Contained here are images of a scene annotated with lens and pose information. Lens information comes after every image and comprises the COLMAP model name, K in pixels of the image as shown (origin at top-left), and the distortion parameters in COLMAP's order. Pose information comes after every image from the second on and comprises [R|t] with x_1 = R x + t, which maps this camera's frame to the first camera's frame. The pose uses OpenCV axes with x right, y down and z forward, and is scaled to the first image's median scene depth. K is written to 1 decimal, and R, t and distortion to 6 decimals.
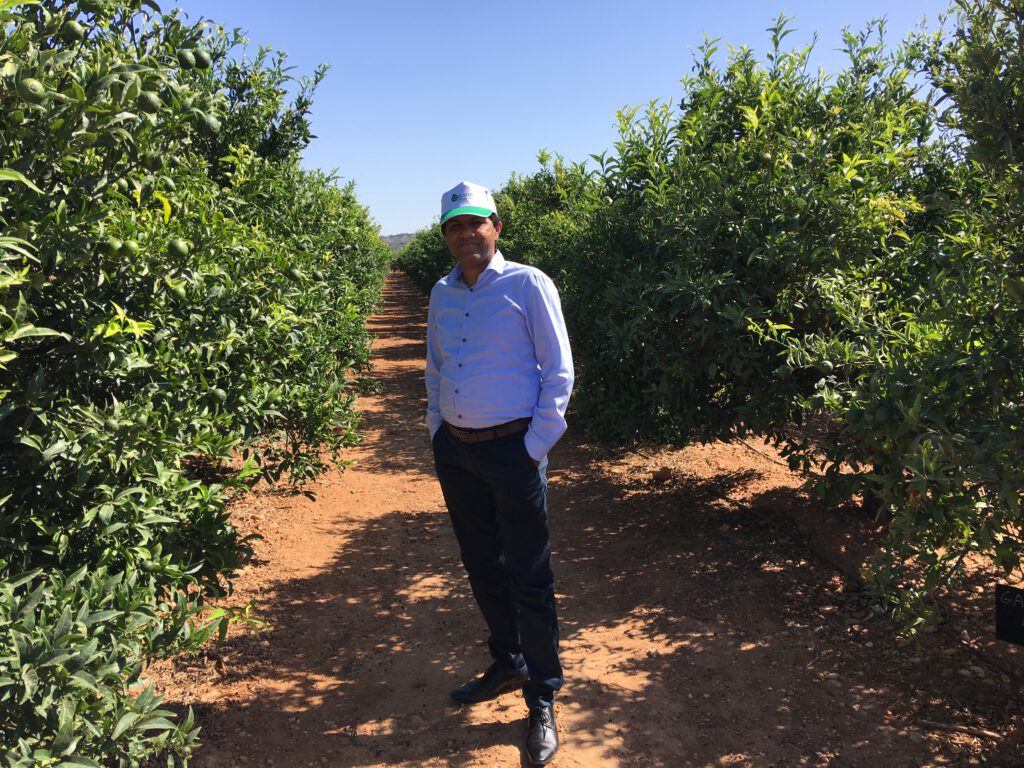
lens RADIAL K [[852.9, 0, 514.8], [0, 852.9, 343.7], [0, 0, 1]] dist [0.066062, 0.001653]
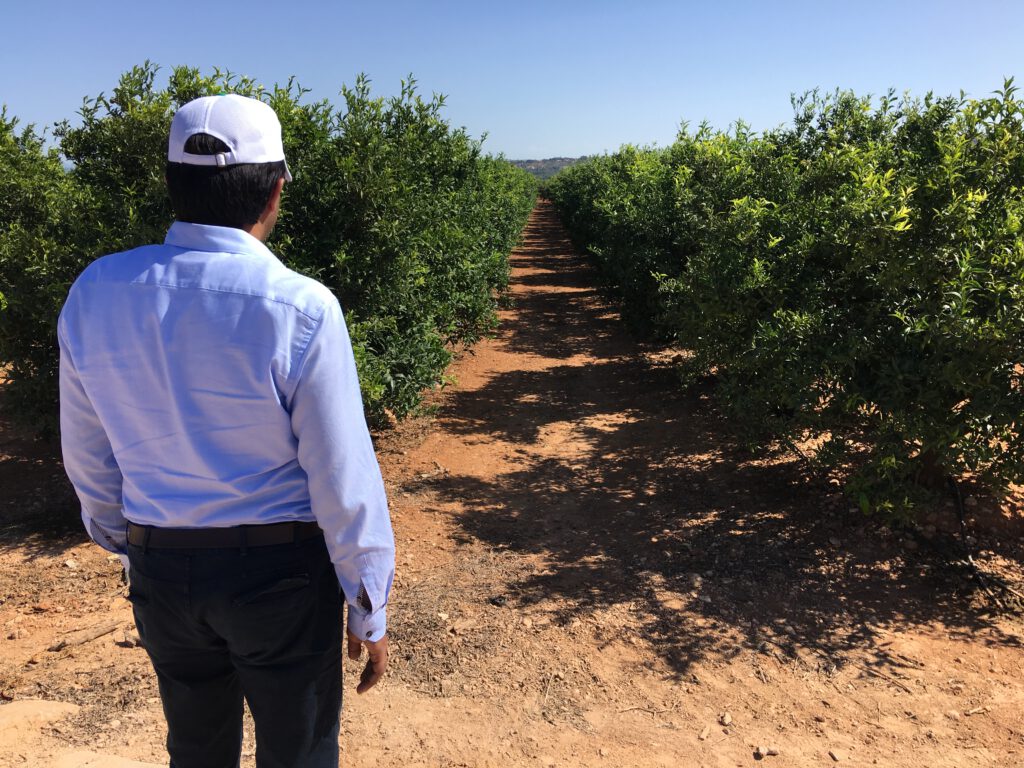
lens RADIAL K [[852.9, 0, 514.8], [0, 852.9, 343.7], [0, 0, 1]] dist [0.066062, 0.001653]
pose [[0.984658, 0.045421, -0.168483, 0.139672], [-0.031081, 0.995741, 0.086794, -0.010976], [0.171707, -0.080226, 0.981876, -0.680369]]
